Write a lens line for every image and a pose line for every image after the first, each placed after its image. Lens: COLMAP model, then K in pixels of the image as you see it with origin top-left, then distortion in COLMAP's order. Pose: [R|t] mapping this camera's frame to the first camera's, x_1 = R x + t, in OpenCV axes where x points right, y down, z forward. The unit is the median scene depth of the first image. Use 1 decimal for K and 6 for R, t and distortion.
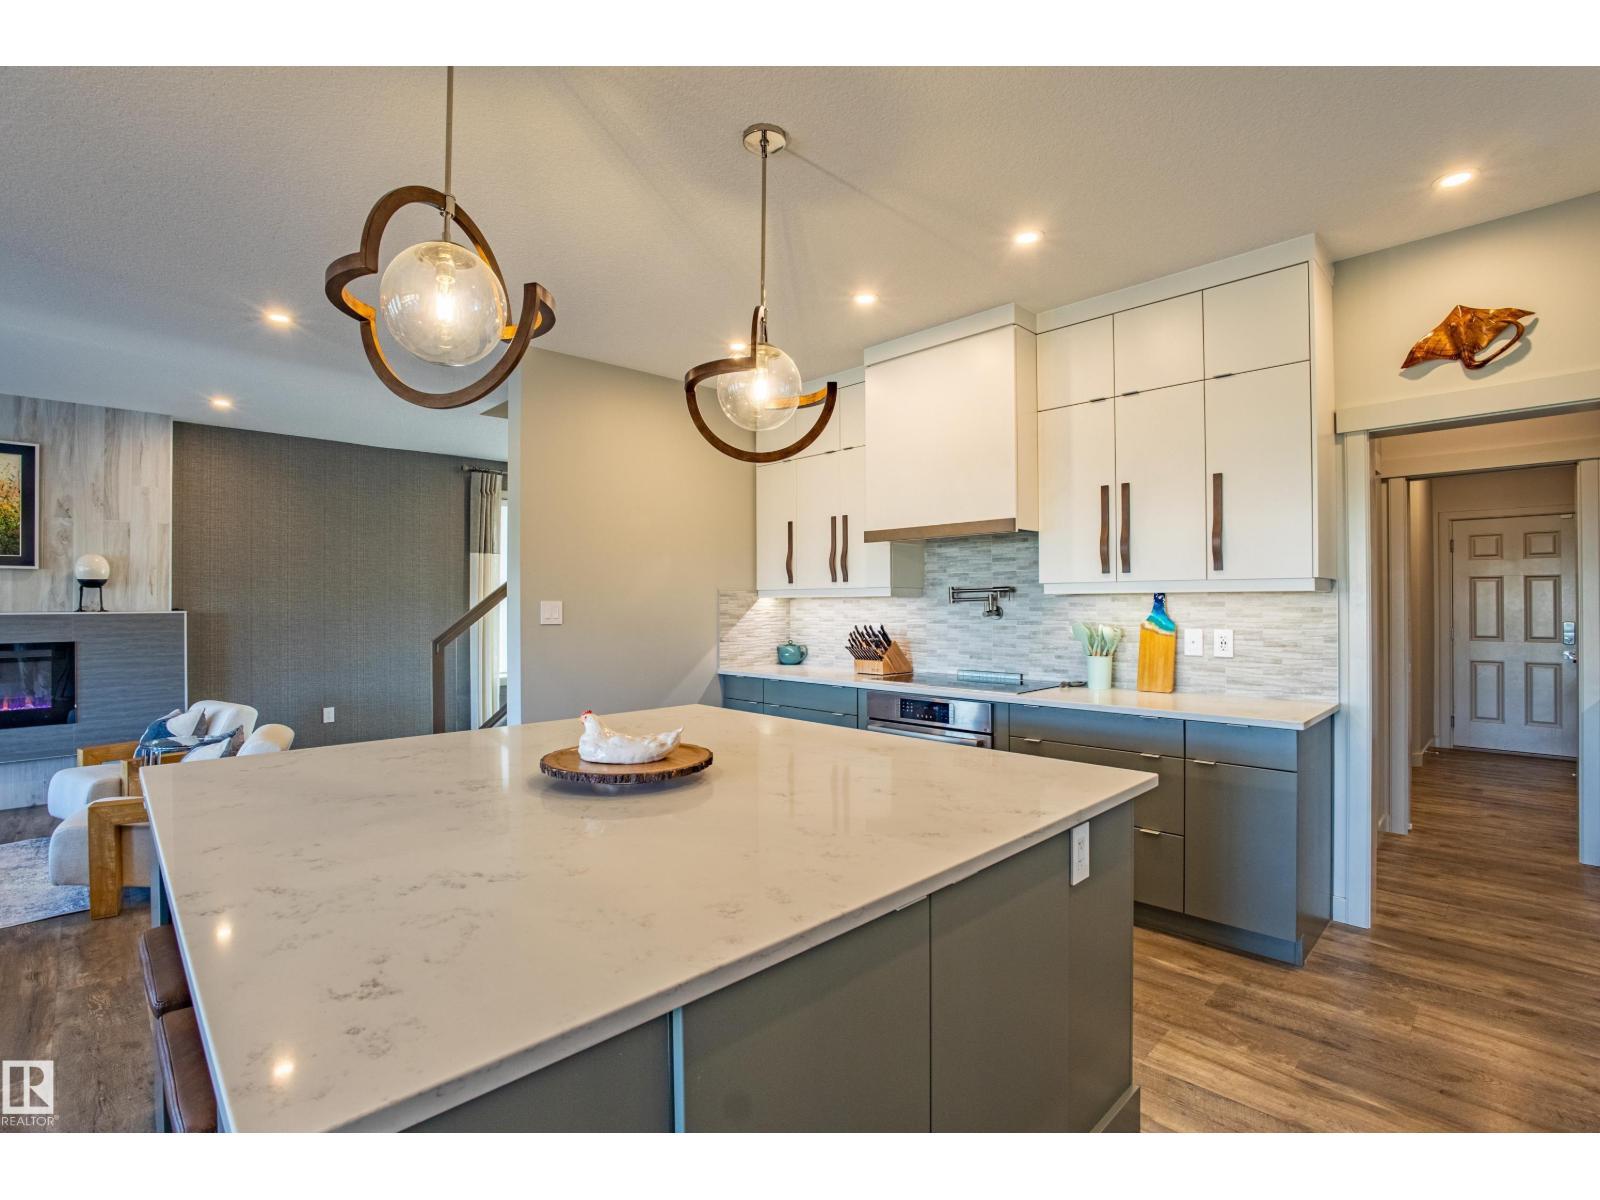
lens RADIAL K [[749.1, 0, 801.7], [0, 749.1, 597.8], [0, 0, 1]] dist [-0.028369, 0.006189]
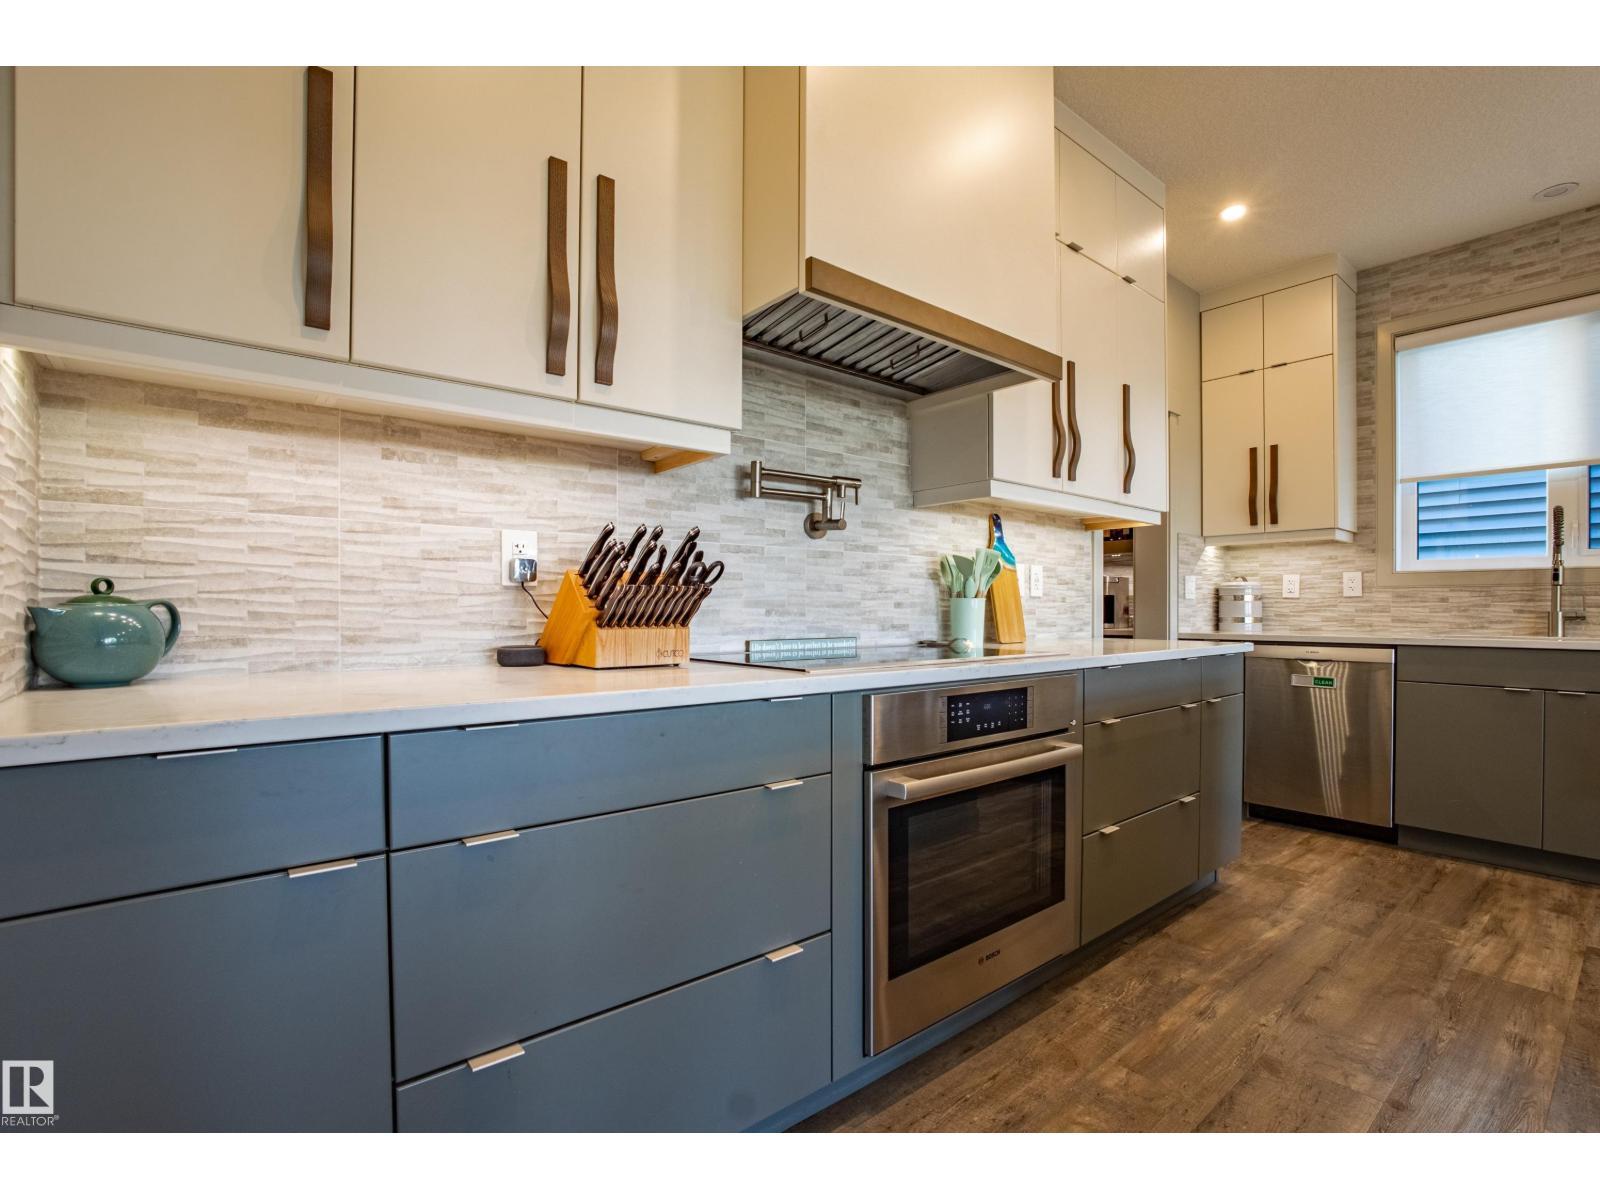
lens RADIAL K [[749.1, 0, 801.4], [0, 749.1, 613.4], [0, 0, 1]] dist [-0.028369, 0.006189]
pose [[0.084501, 0.000201, 0.996423, -0.285195], [-0.008207, 0.999966, 0.000494, 0.086840], [-0.996390, -0.008220, 0.084500, 1.027078]]
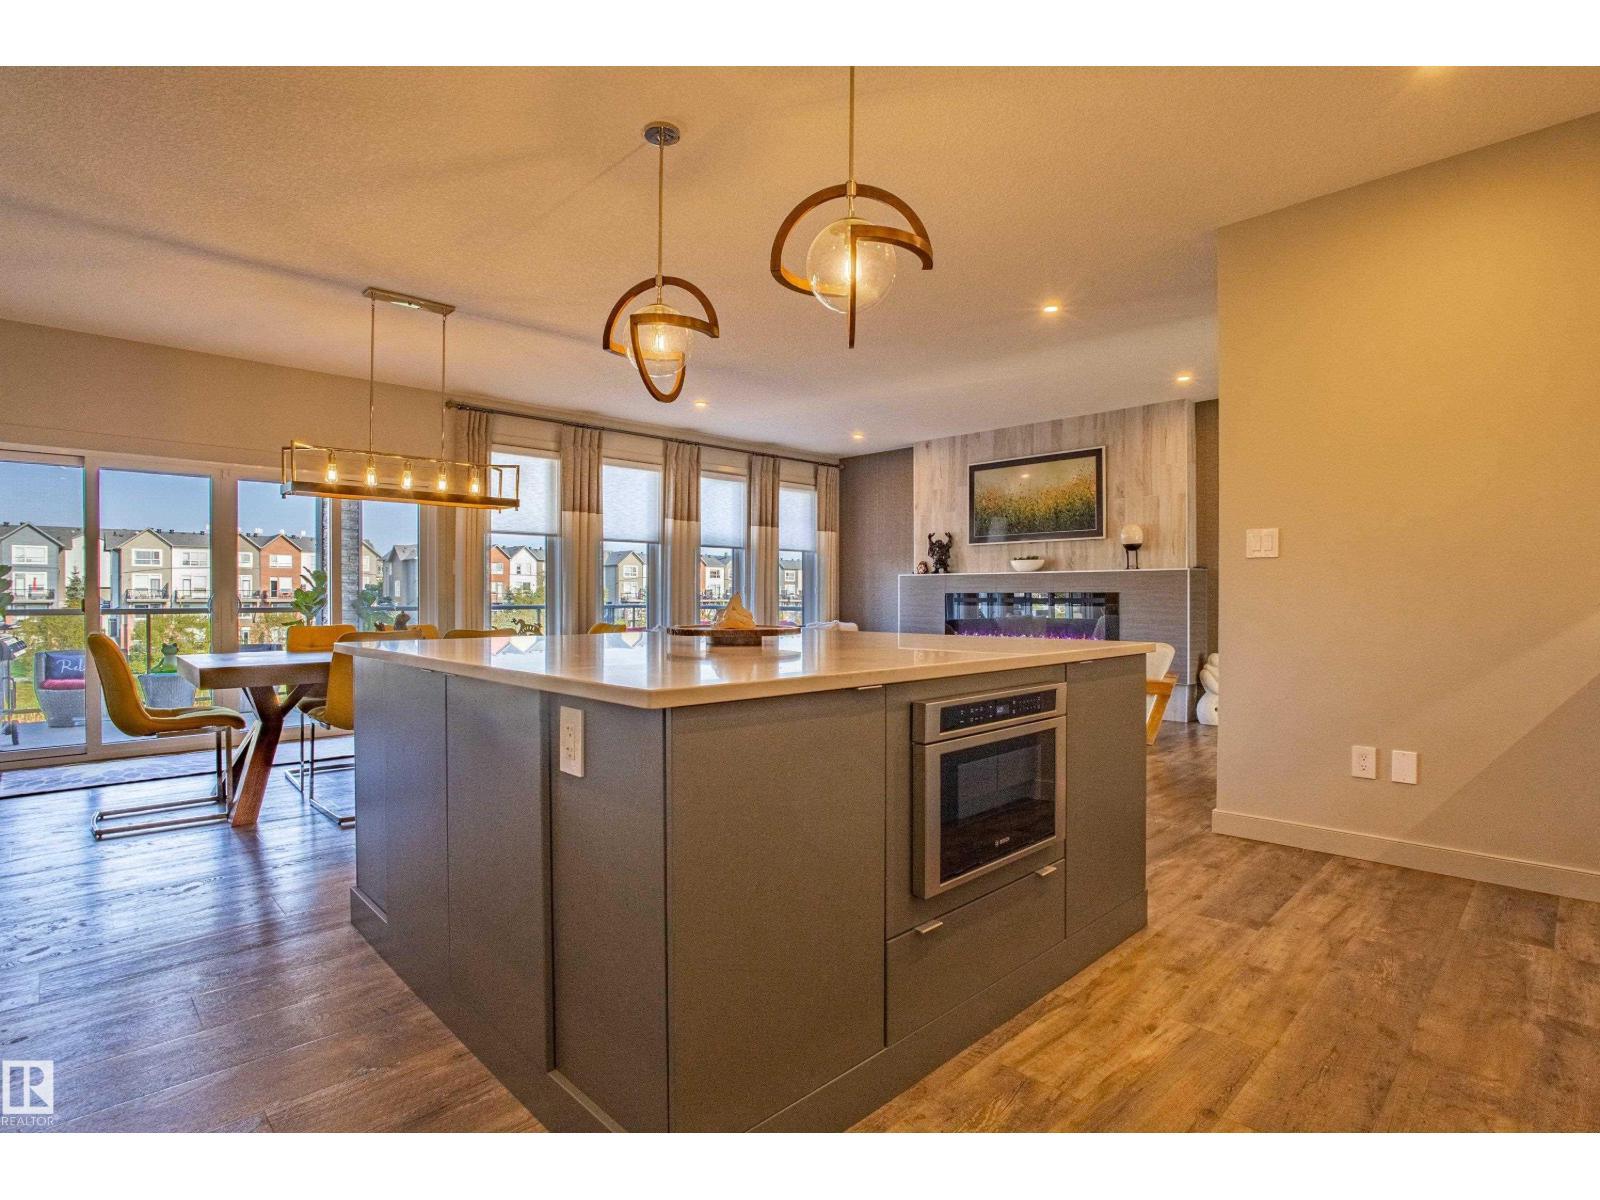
lens RADIAL K [[798.8, 0, 798.7], [0, 798.8, 602.1], [0, 0, 1]] dist [-0.030060, 0.009718]
pose [[-0.017328, 0.008442, -0.999814, 0.497672], [0.009793, 0.999918, 0.008273, 0.069063], [0.999802, -0.009647, -0.017409, 0.526132]]
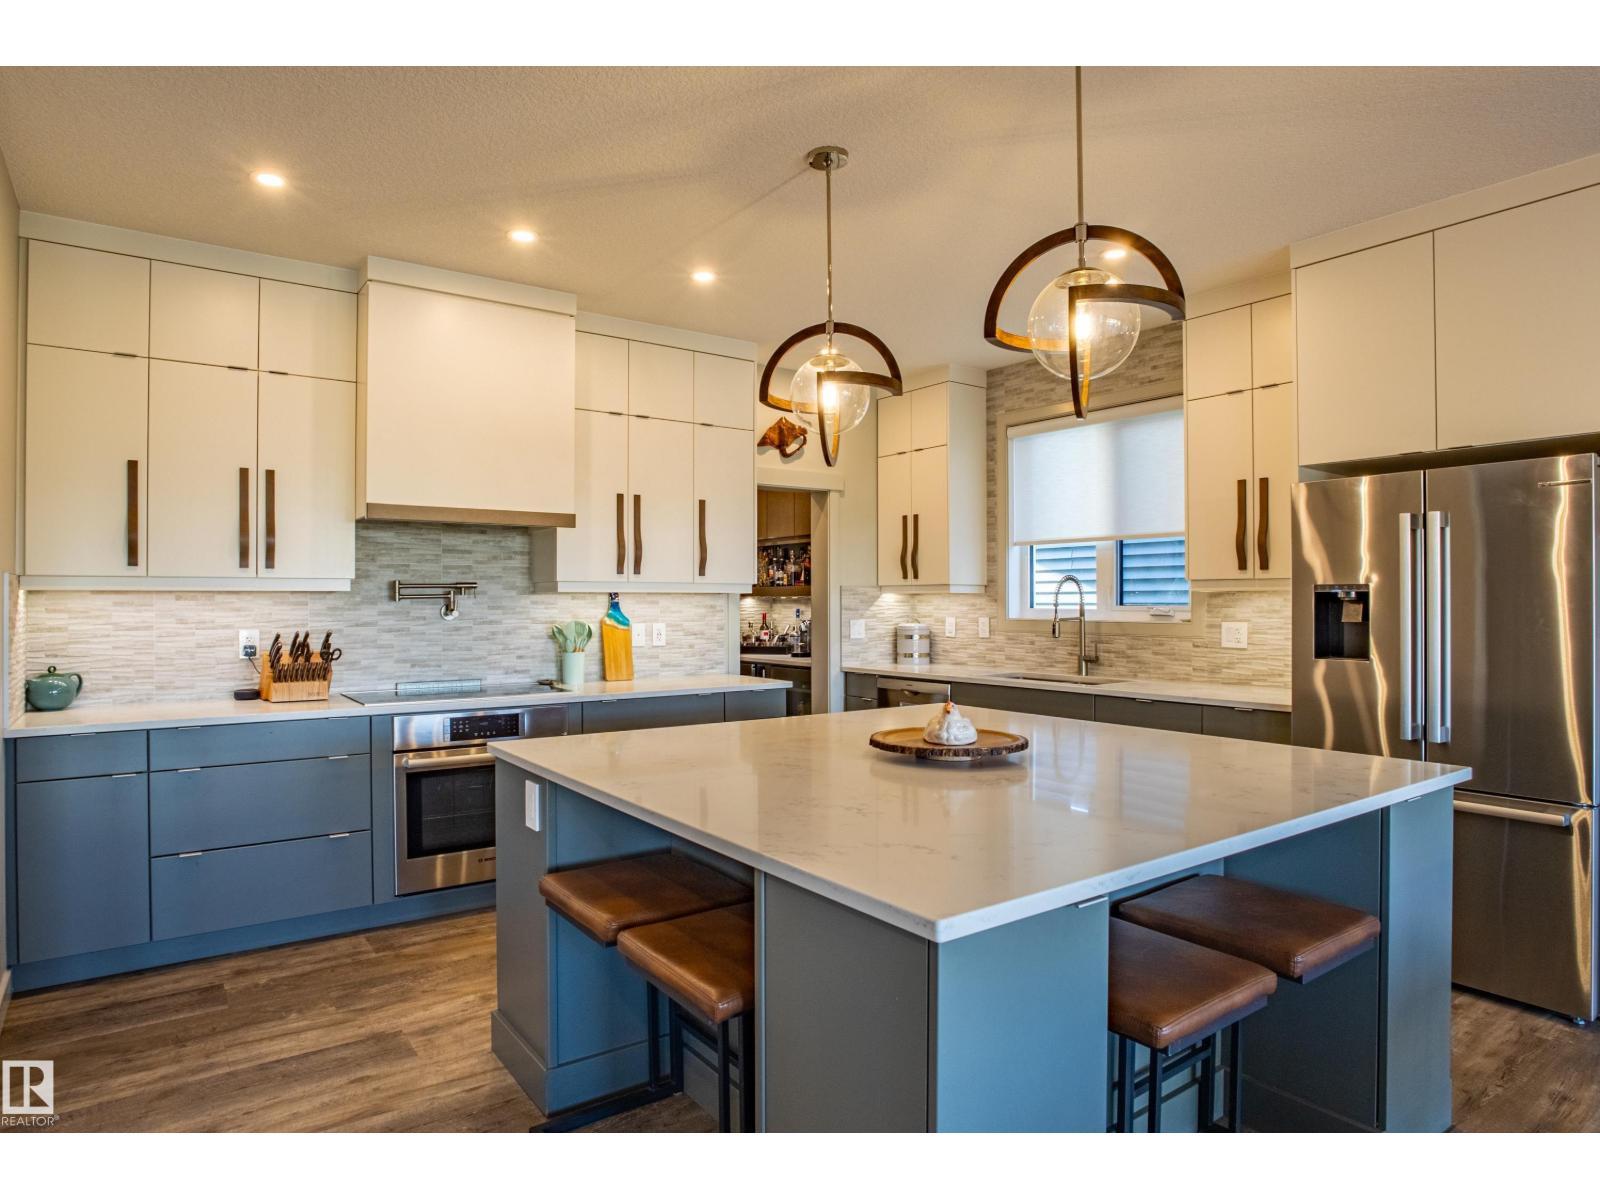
lens RADIAL K [[943.7, 0, 754.8], [0, 943.7, 593.4], [0, 0, 1]] dist [-0.019943, 0.006604]
pose [[0.182572, 0.012752, 0.983110, -0.798674], [-0.005891, 0.999912, -0.011876, 0.009596], [-0.983175, -0.003623, 0.182631, 0.479661]]
